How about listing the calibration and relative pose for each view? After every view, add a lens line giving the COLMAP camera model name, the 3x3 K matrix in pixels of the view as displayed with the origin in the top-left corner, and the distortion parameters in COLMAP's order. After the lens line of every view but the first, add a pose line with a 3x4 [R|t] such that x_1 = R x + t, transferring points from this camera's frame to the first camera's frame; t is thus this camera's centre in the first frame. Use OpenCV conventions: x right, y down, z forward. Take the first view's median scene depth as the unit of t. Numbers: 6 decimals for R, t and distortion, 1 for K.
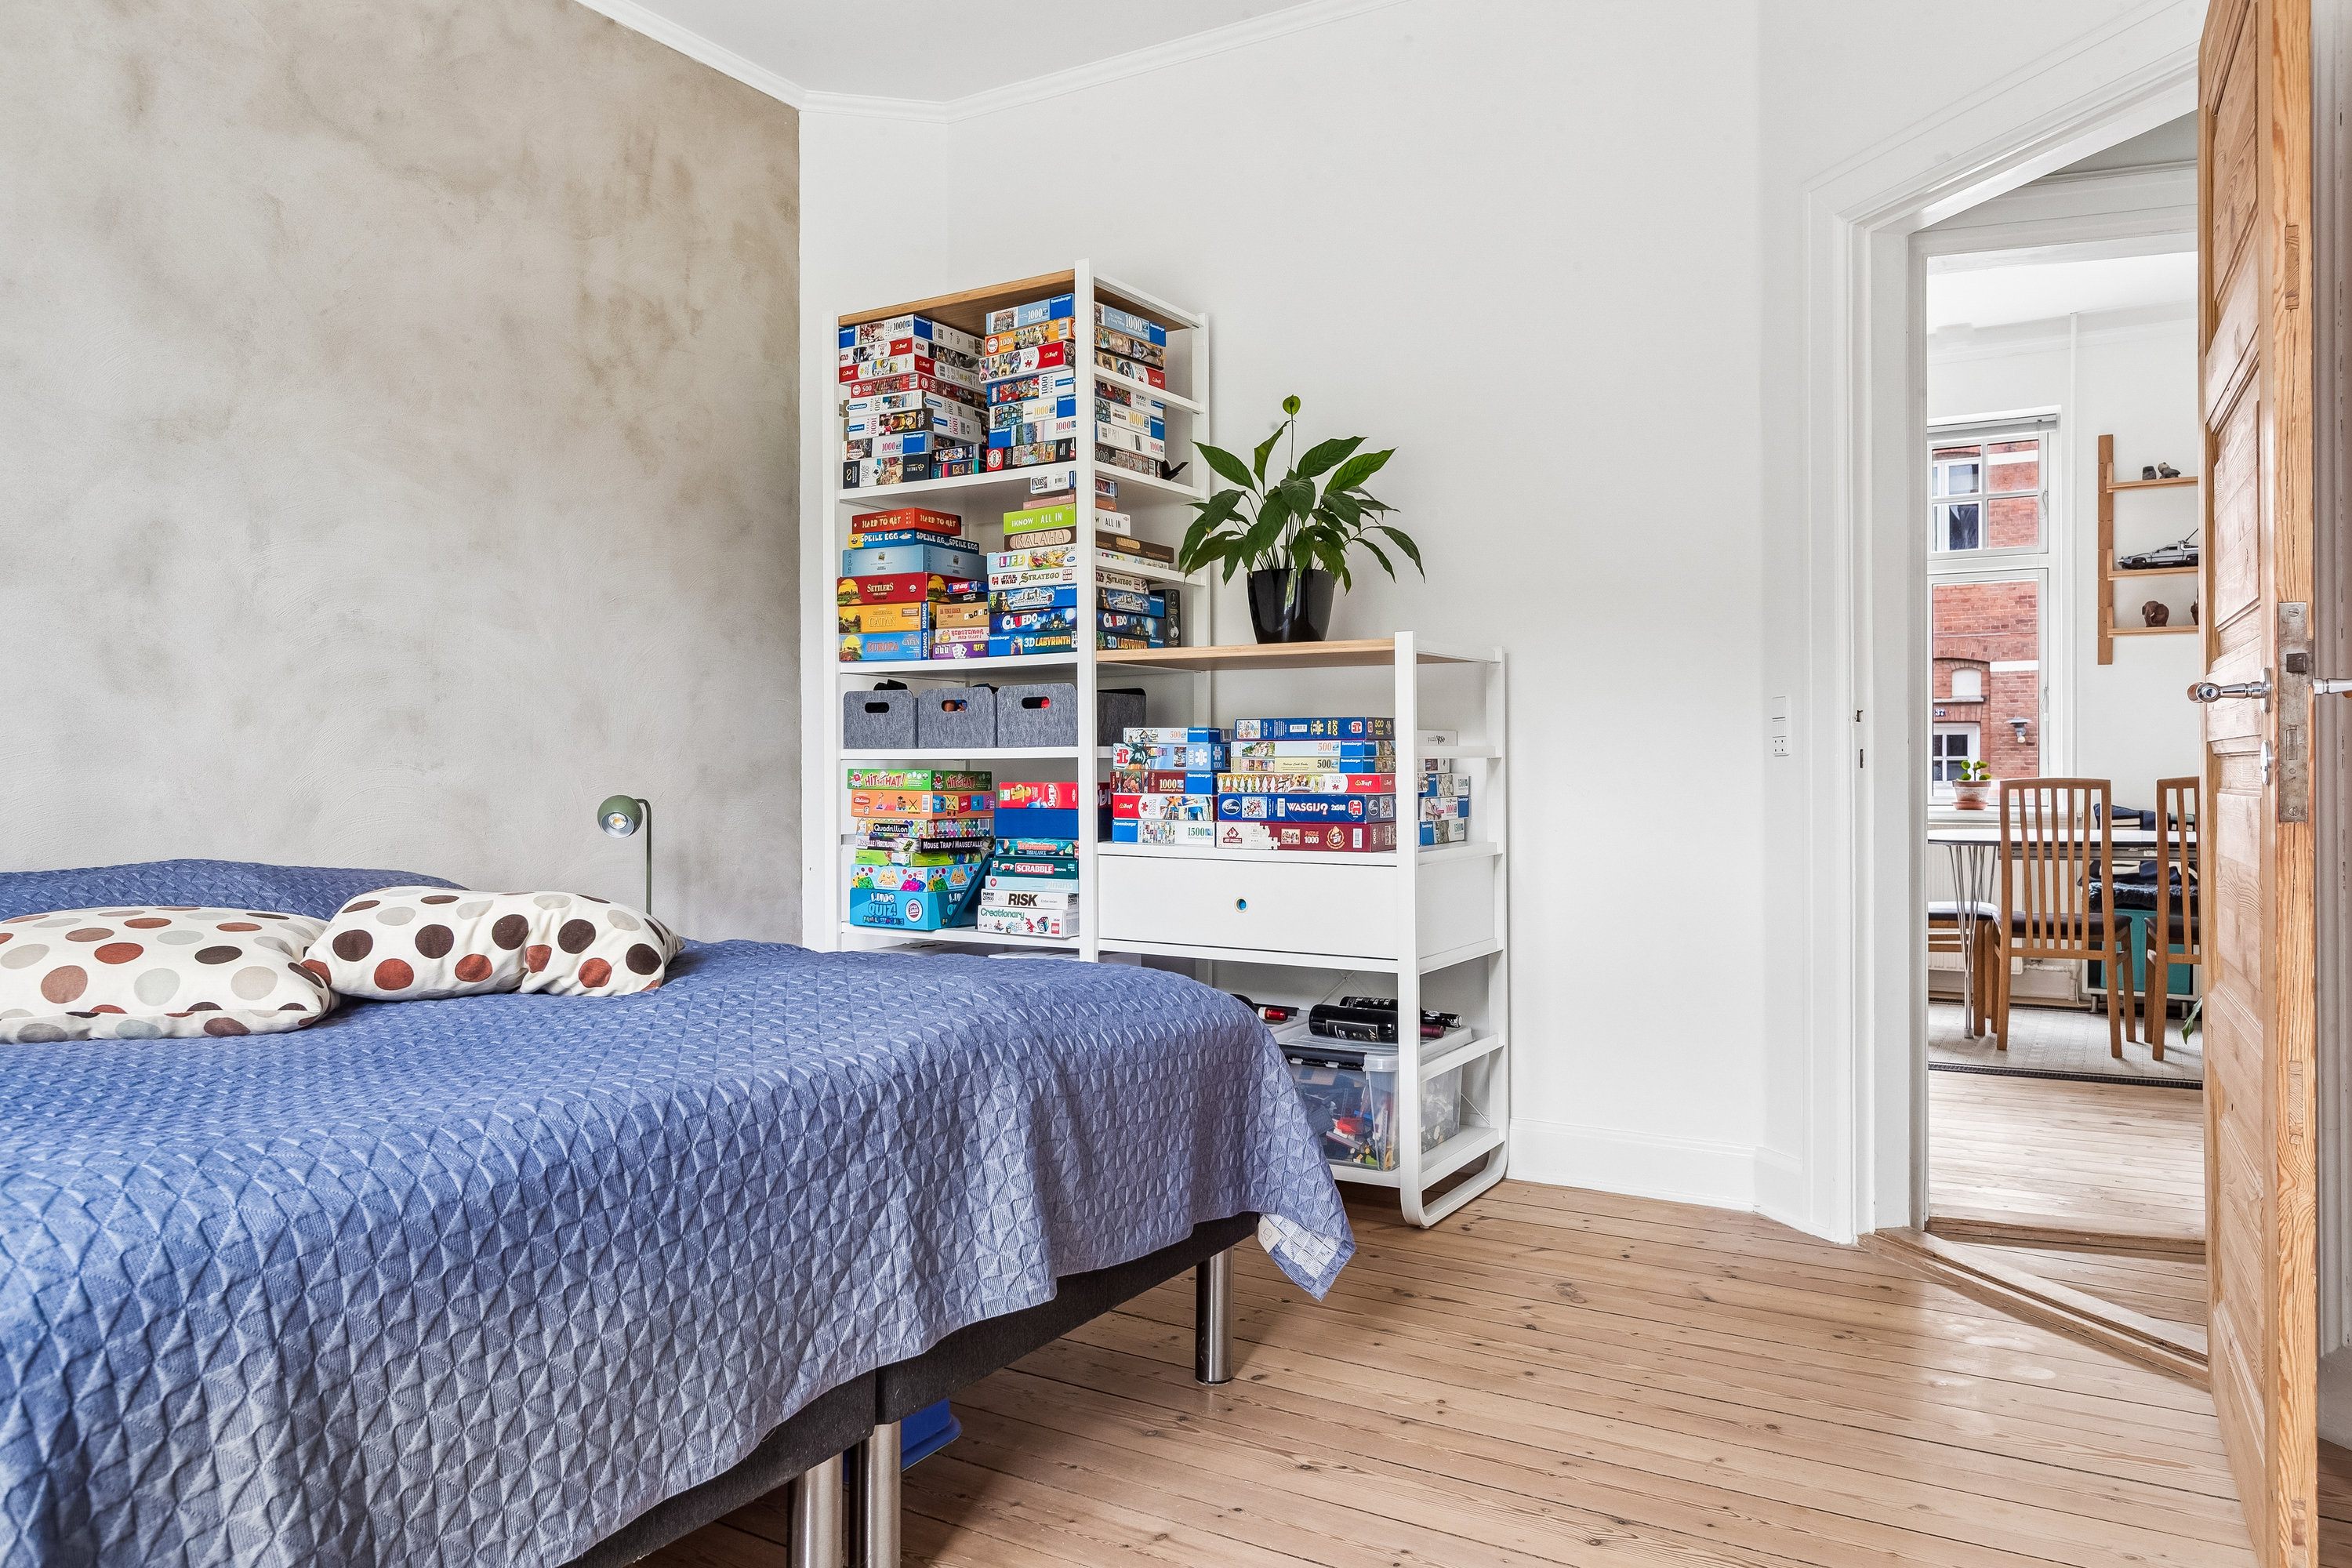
lens RADIAL K [[1572.7, 0, 1183.8], [0, 1572.7, 762.2], [0, 0, 1]] dist [0.007508, -0.009162]
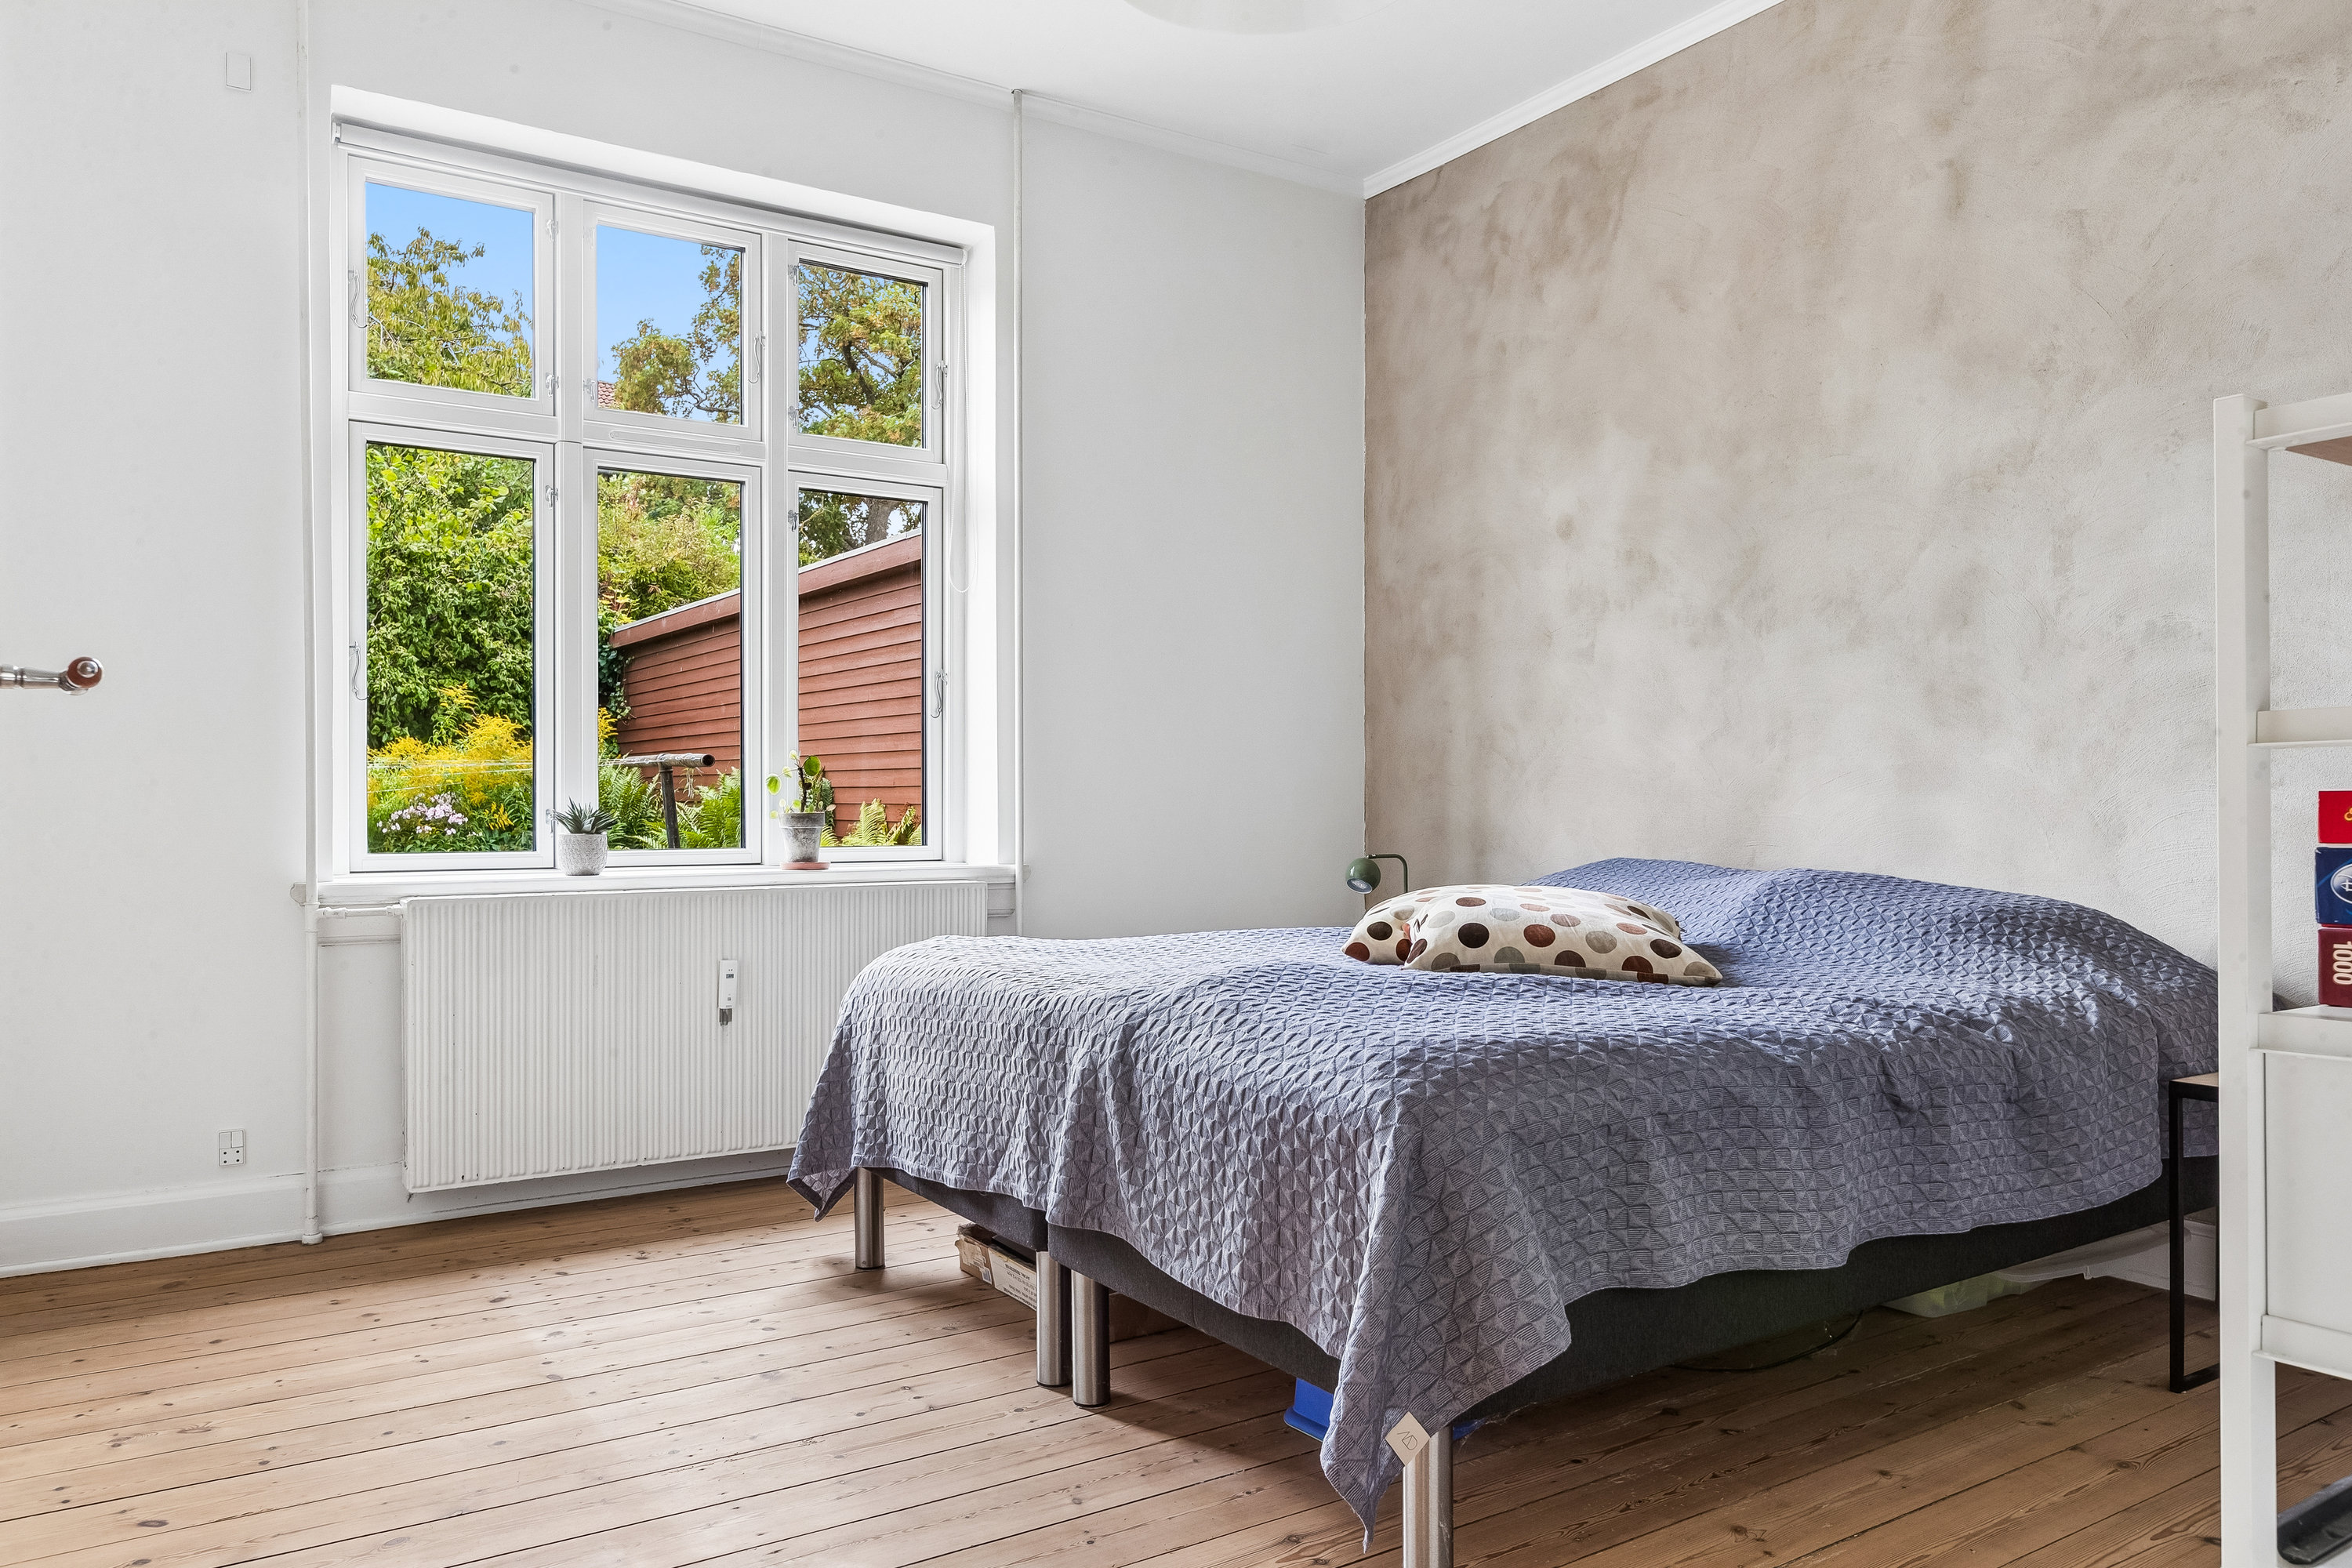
lens RADIAL K [[1567.2, 0, 1158.7], [0, 1567.2, 802.9], [0, 0, 1]] dist [-0.012412, -0.002143]
pose [[-0.429168, 0.004178, -0.903215, 0.572799], [0.007523, 0.999971, 0.001051, 0.006855], [0.903194, -0.006344, -0.429187, 0.932490]]
